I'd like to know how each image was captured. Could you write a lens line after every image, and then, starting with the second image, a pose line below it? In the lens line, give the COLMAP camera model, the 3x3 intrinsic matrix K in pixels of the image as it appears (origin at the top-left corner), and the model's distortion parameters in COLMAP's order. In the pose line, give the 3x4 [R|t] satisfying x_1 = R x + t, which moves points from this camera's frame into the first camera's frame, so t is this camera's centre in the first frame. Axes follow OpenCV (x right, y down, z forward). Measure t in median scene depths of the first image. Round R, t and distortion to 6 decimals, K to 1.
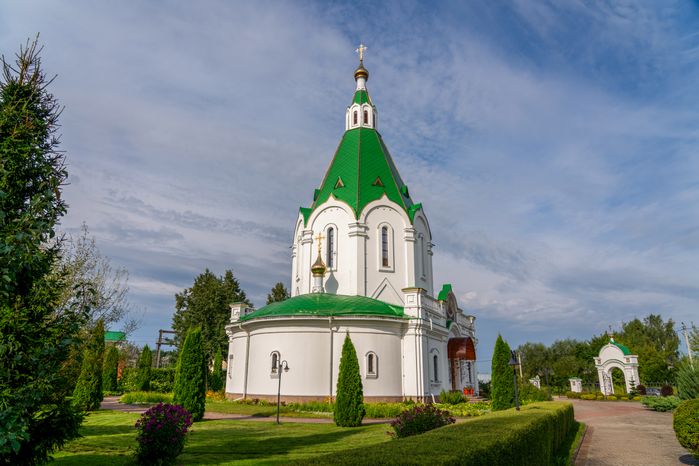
lens RADIAL K [[455.1, 0, 341.1], [0, 455.1, 244.2], [0, 0, 1]] dist [-0.013108, -0.000303]
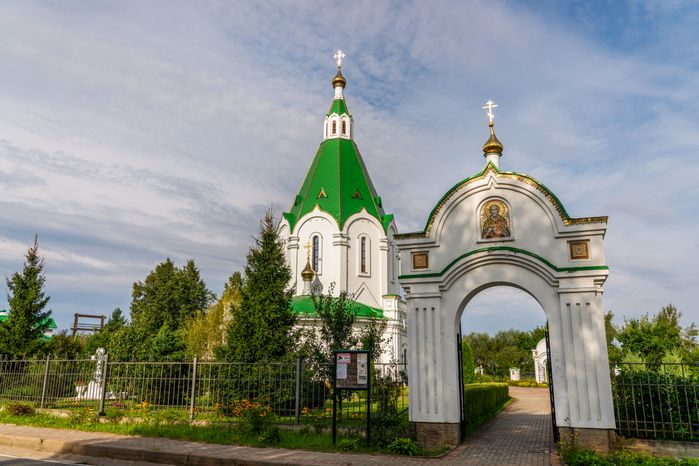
lens RADIAL K [[575.5, 0, 349.5], [0, 575.5, 233.0], [0, 0, 1]] dist [-0.047041, -0.003305]
pose [[0.987360, 0.030481, 0.155538, -0.151425], [-0.038628, 0.998021, 0.049628, -0.109410], [-0.153717, -0.055008, 0.986583, -0.394553]]
